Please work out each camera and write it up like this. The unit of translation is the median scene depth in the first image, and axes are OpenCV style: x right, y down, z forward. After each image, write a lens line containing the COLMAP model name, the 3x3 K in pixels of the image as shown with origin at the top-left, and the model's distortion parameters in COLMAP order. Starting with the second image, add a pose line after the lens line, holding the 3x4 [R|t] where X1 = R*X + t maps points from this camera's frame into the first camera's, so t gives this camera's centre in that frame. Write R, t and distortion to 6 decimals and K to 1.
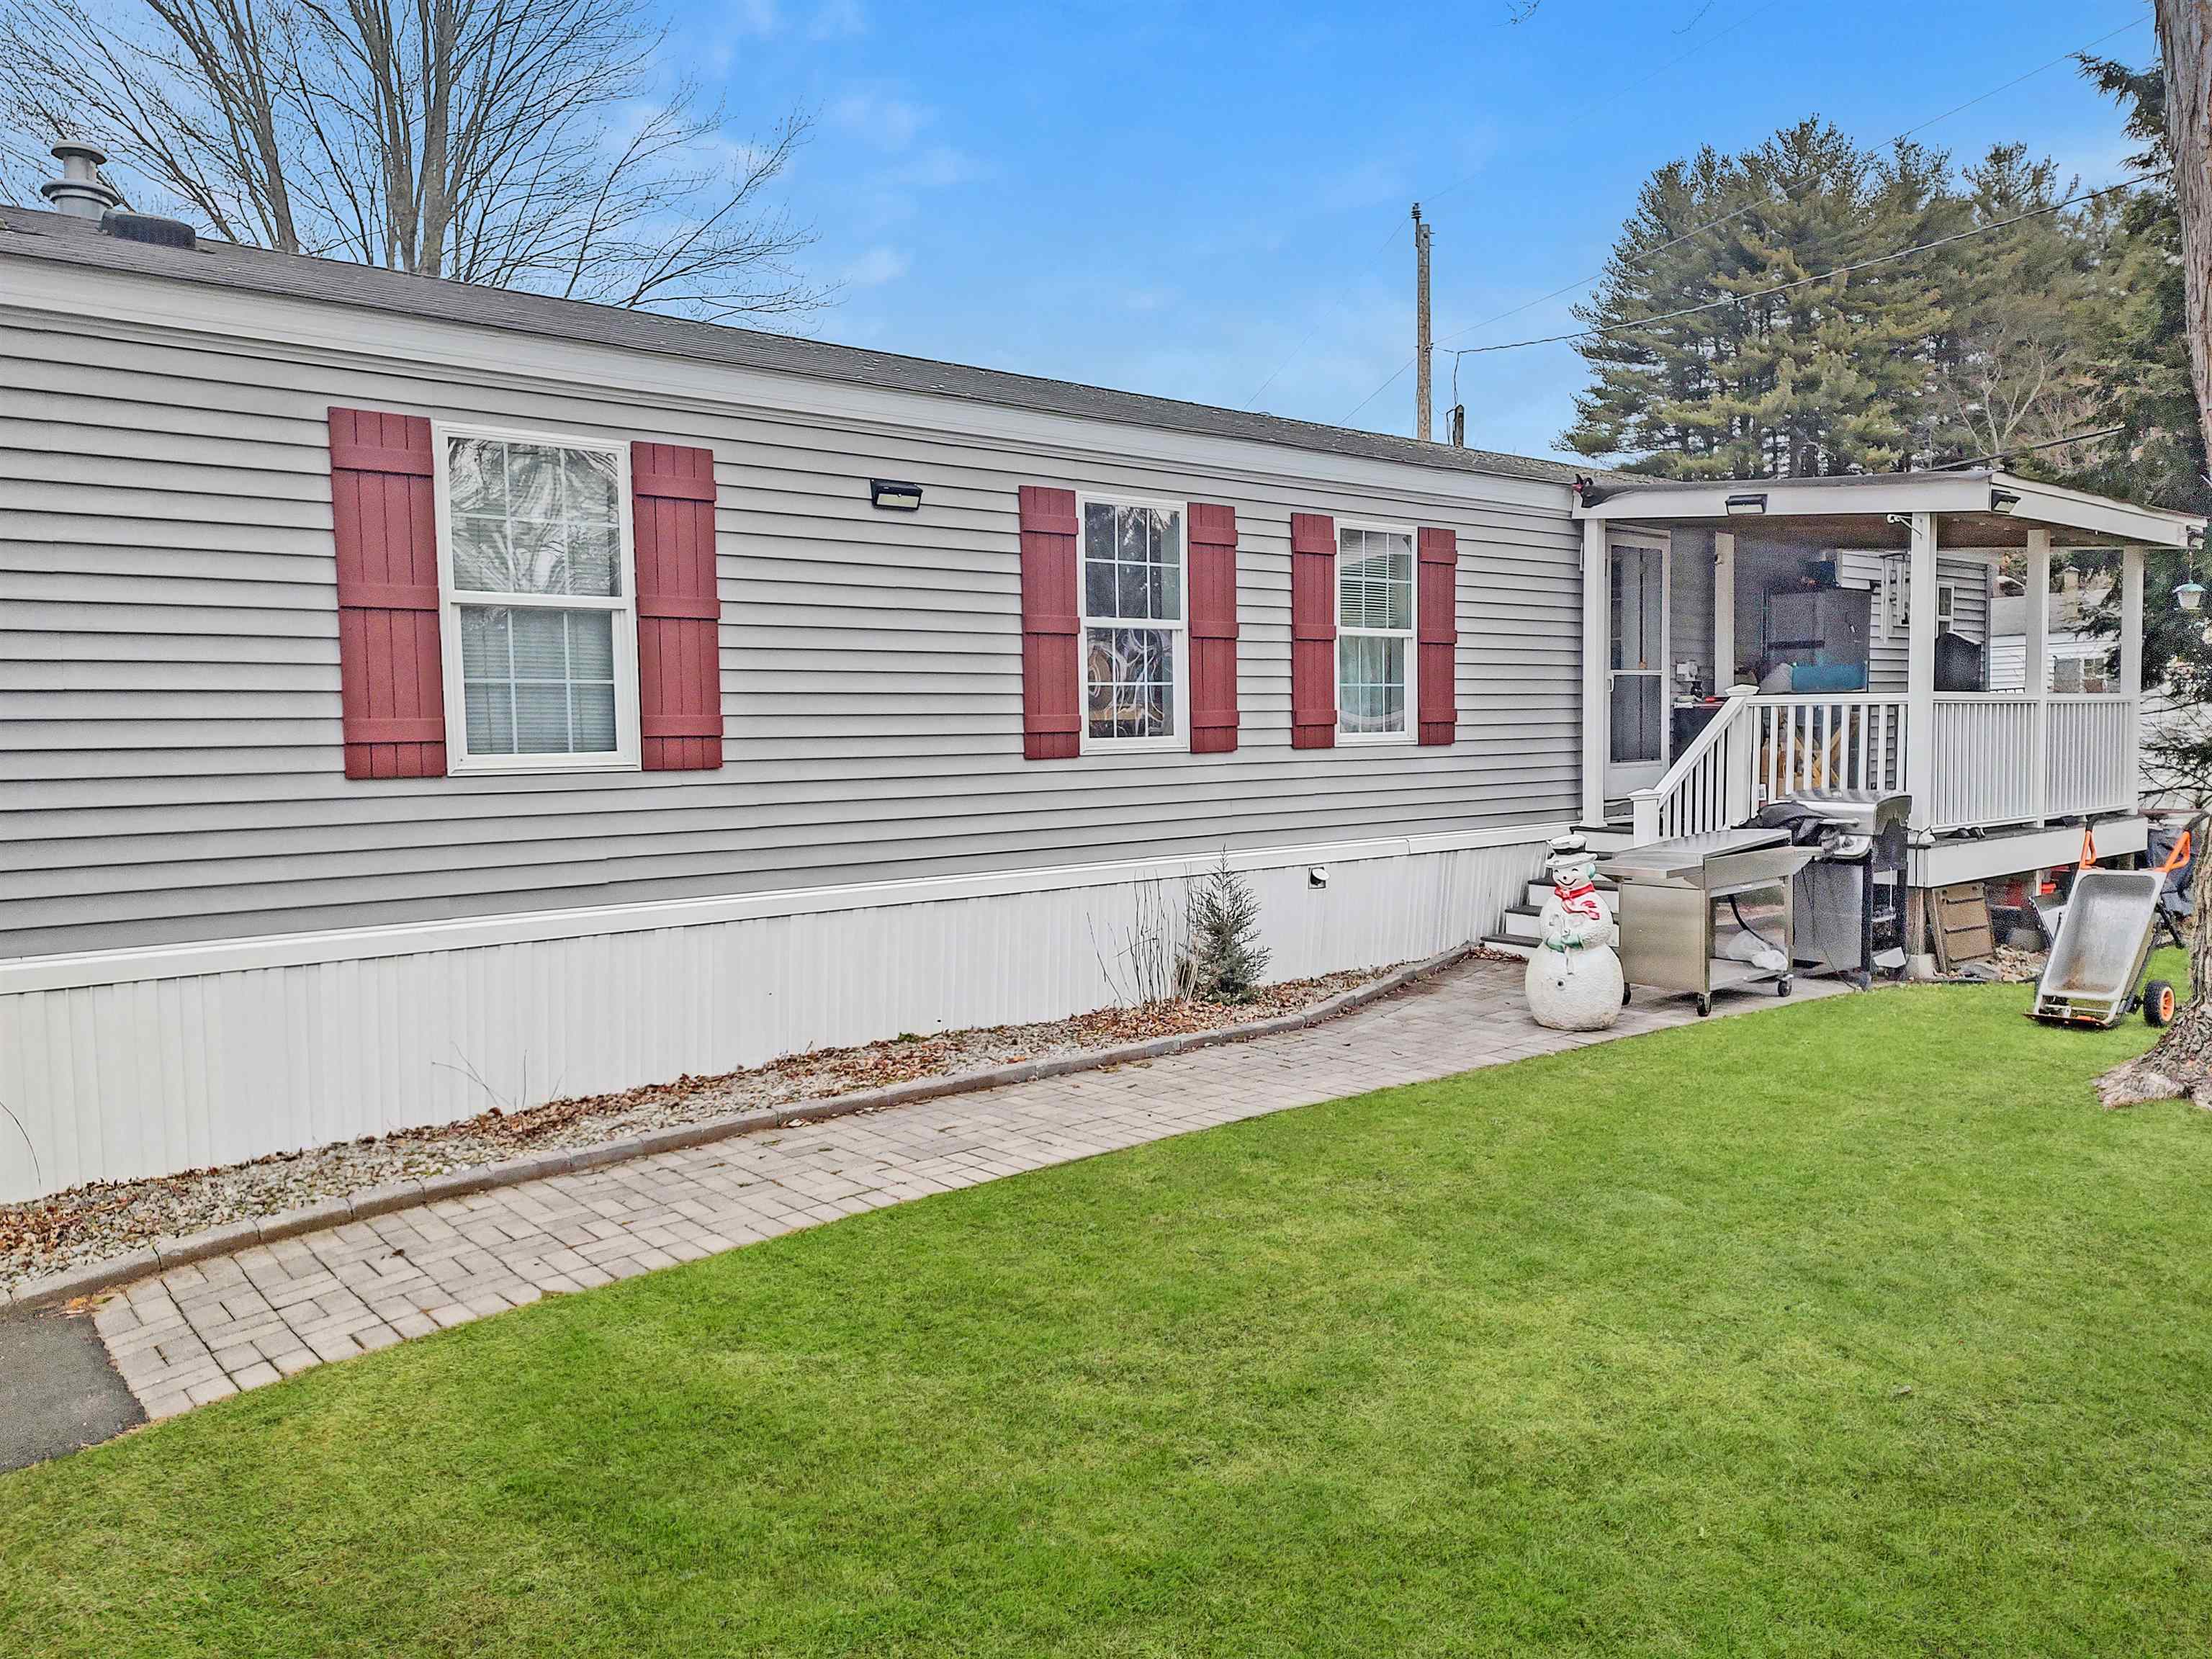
lens RADIAL K [[1609.2, 0, 1089.2], [0, 1609.2, 845.0], [0, 0, 1]] dist [0.020542, 0.001701]
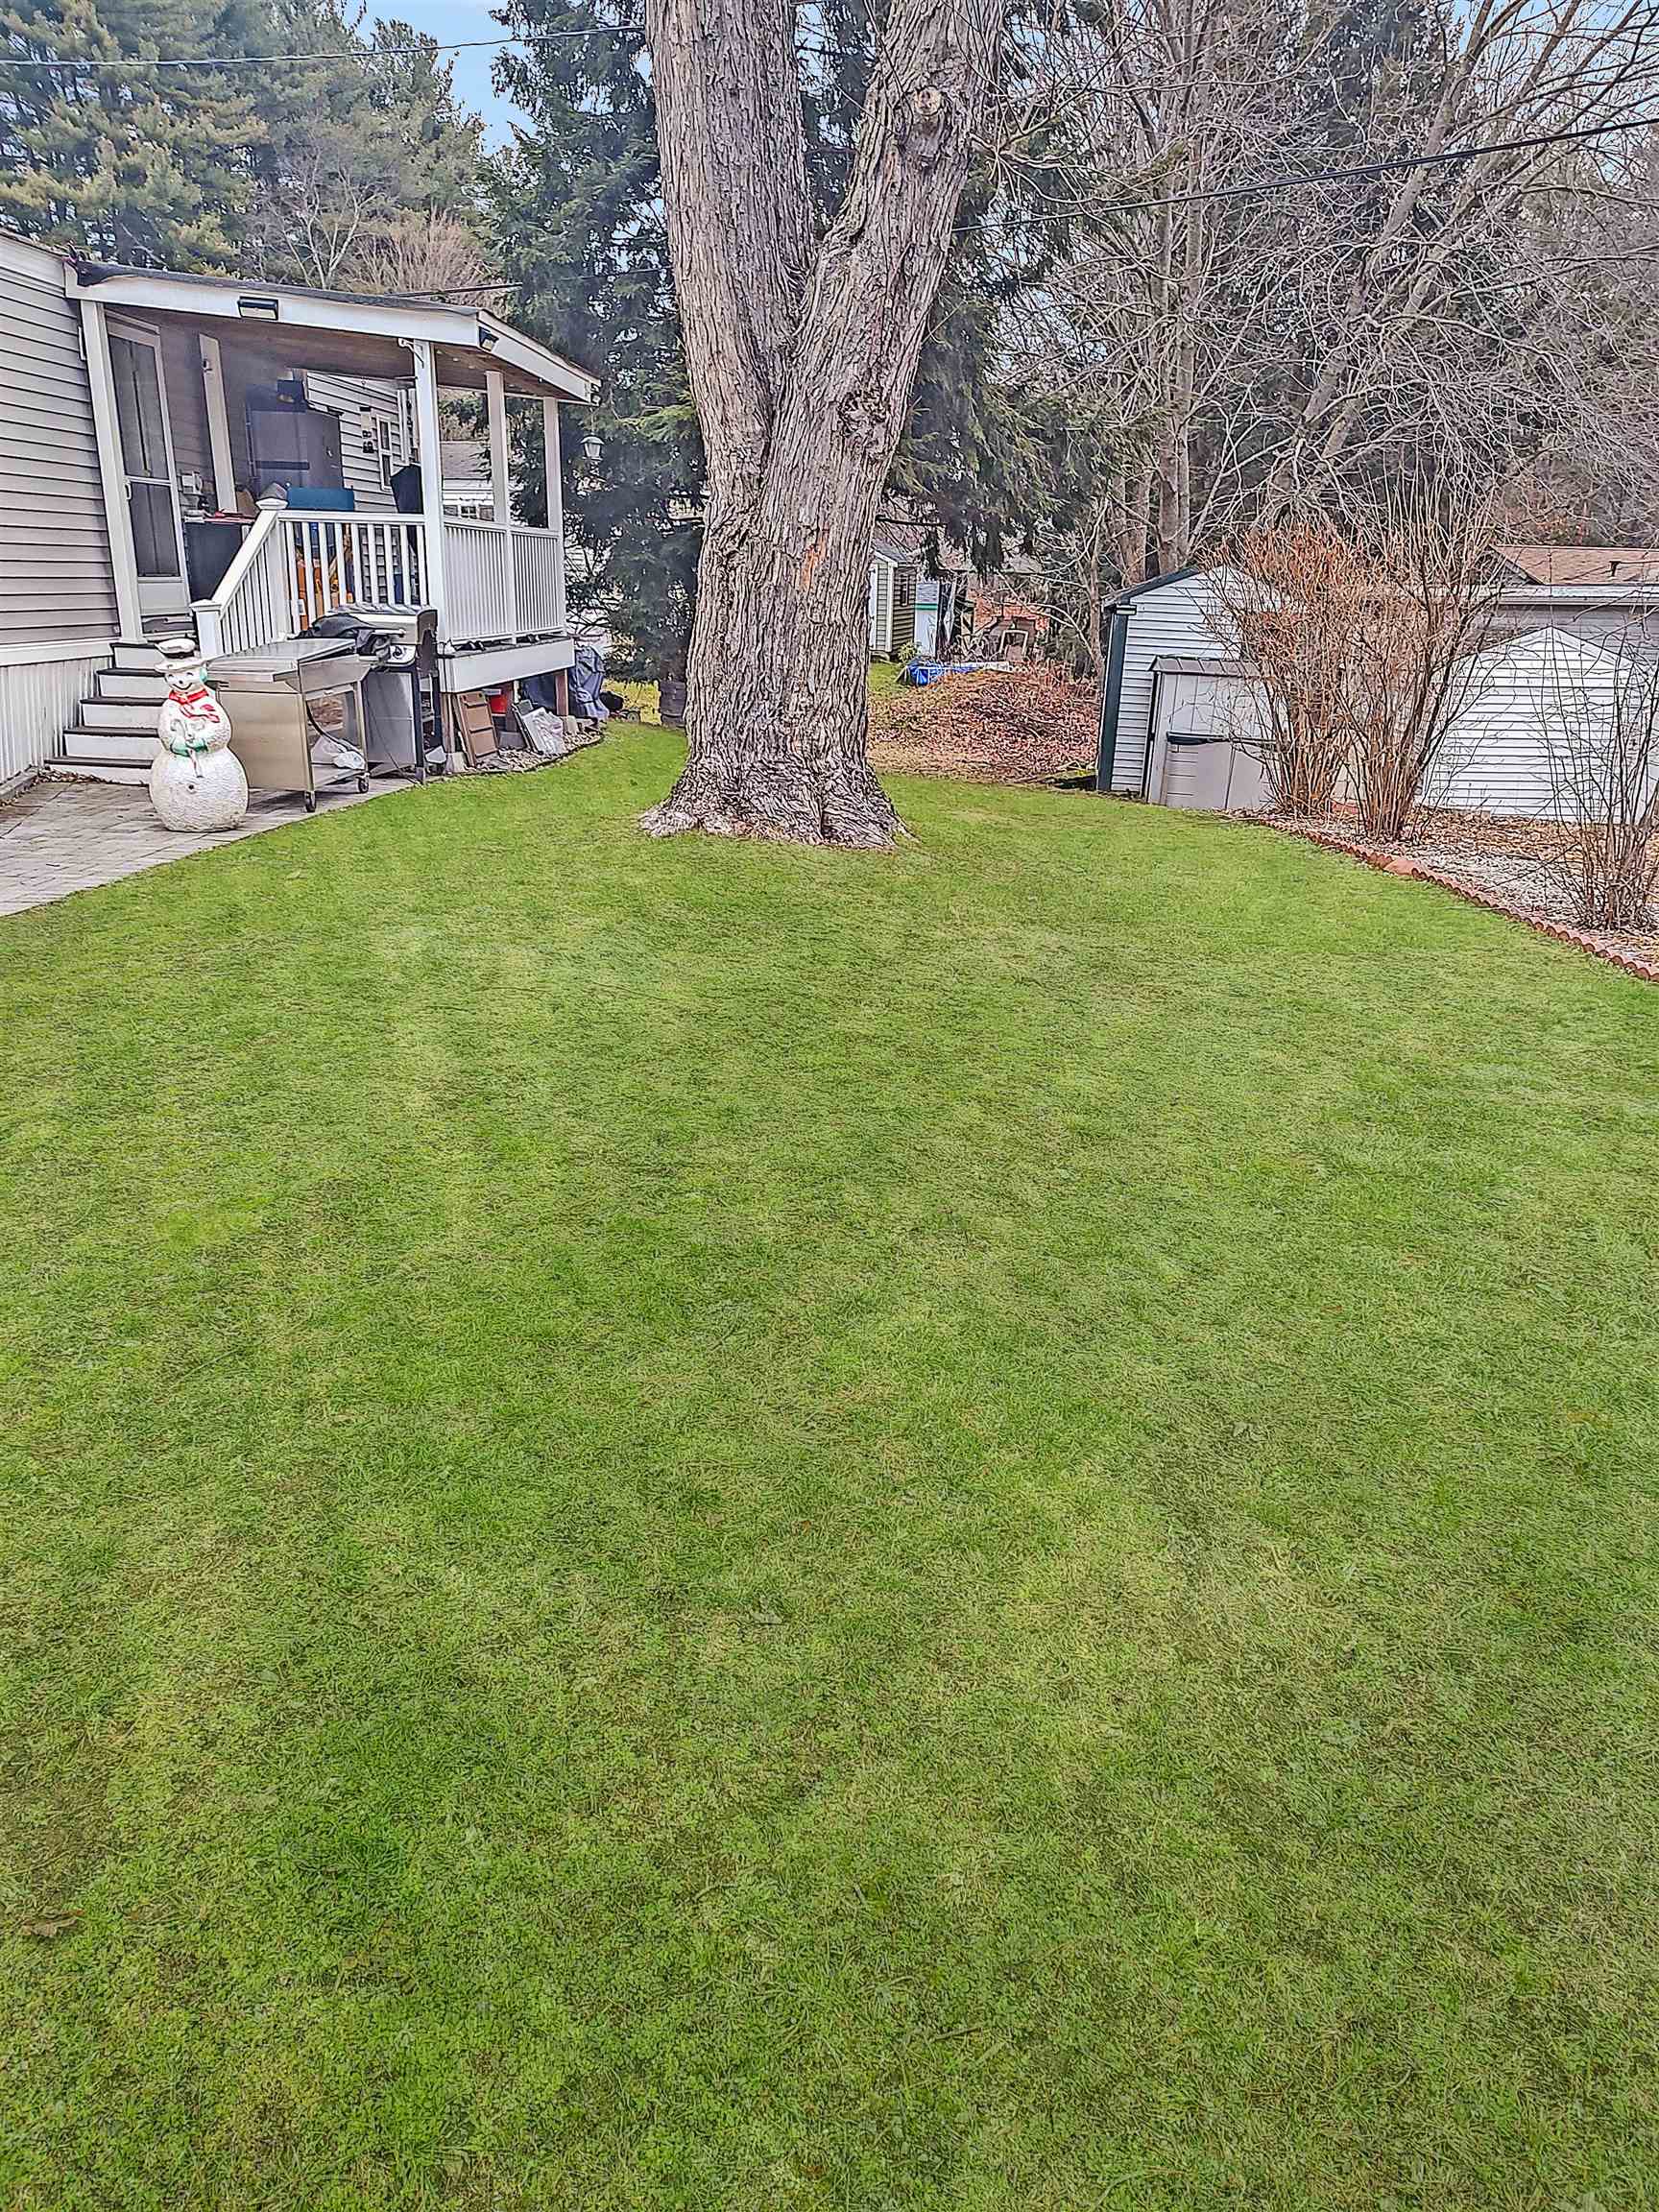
lens RADIAL K [[1609.2, 0, 829.5], [0, 1609.2, 1106.0], [0, 0, 1]] dist [0.020542, 0.001701]
pose [[0.700694, -0.196723, 0.685804, -0.127733], [0.023775, 0.967139, 0.253134, 0.022414], [-0.713065, -0.161064, 0.682346, -0.028700]]
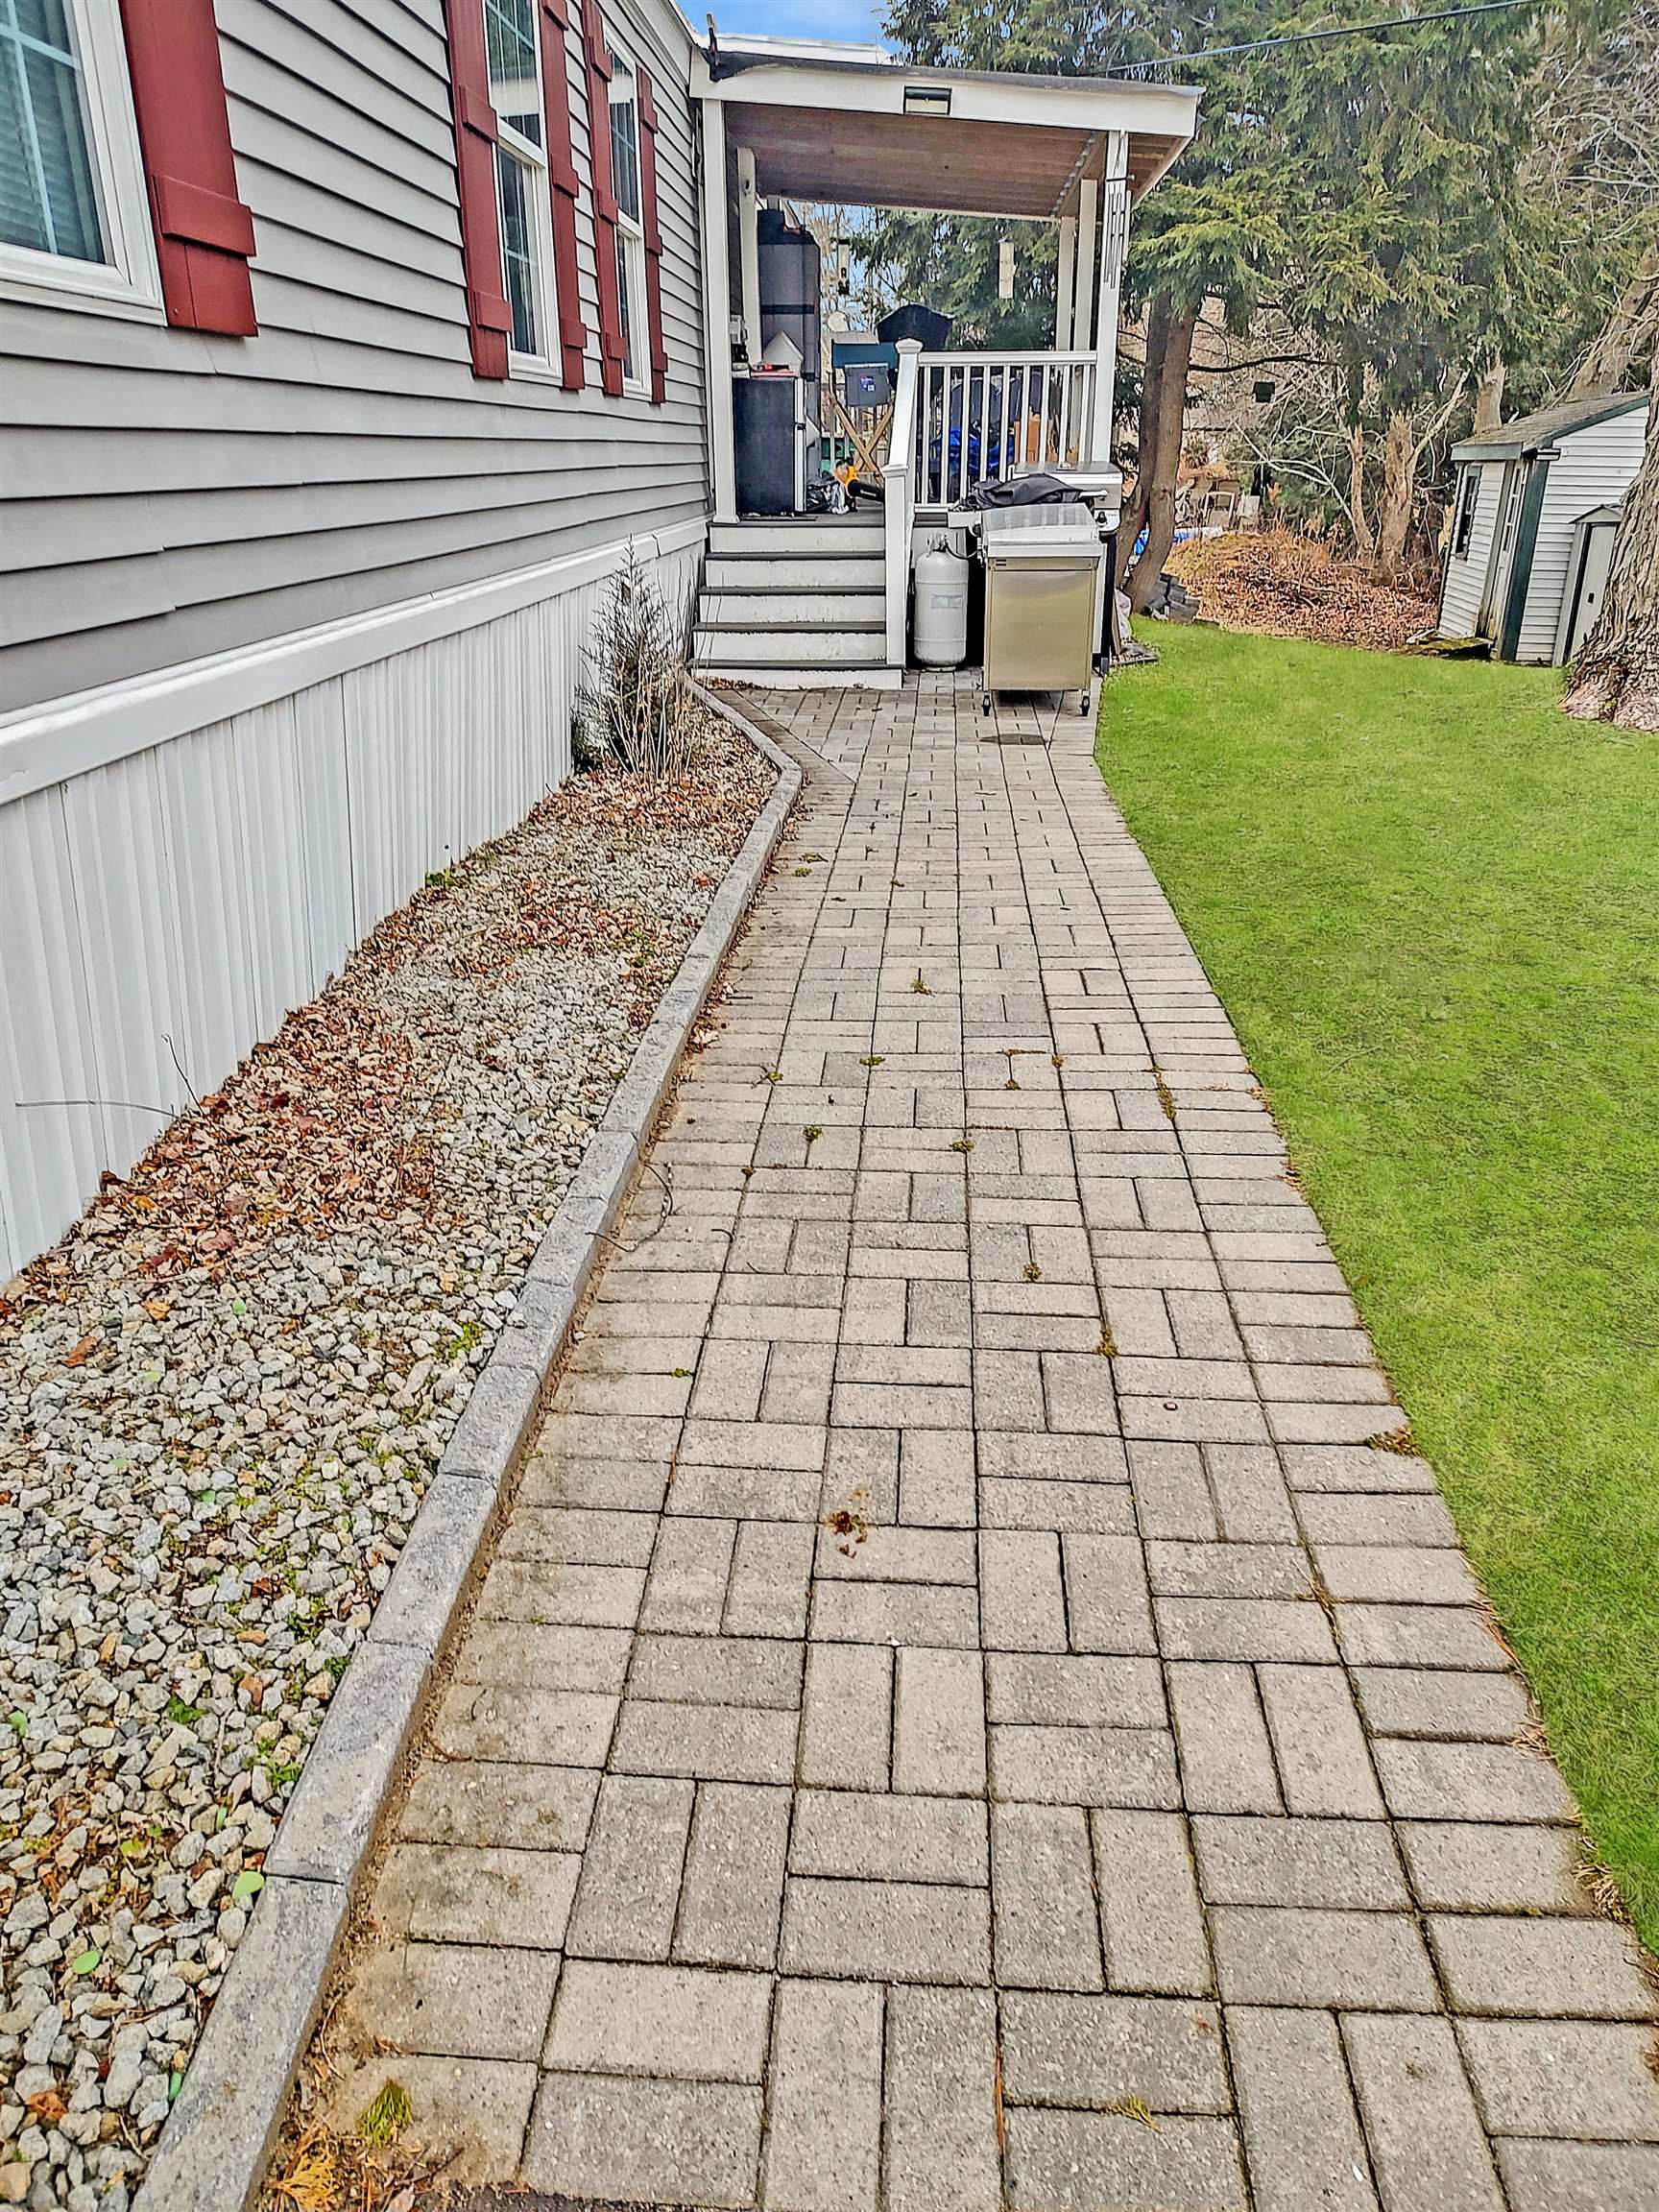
lens RADIAL K [[1609.2, 0, 829.5], [0, 1609.2, 1106.0], [0, 0, 1]] dist [0.020542, 0.001701]
pose [[0.698797, -0.263712, 0.664936, -0.300736], [0.054155, 0.946399, 0.318427, 0.011960], [-0.713268, -0.186506, 0.675622, 0.338174]]
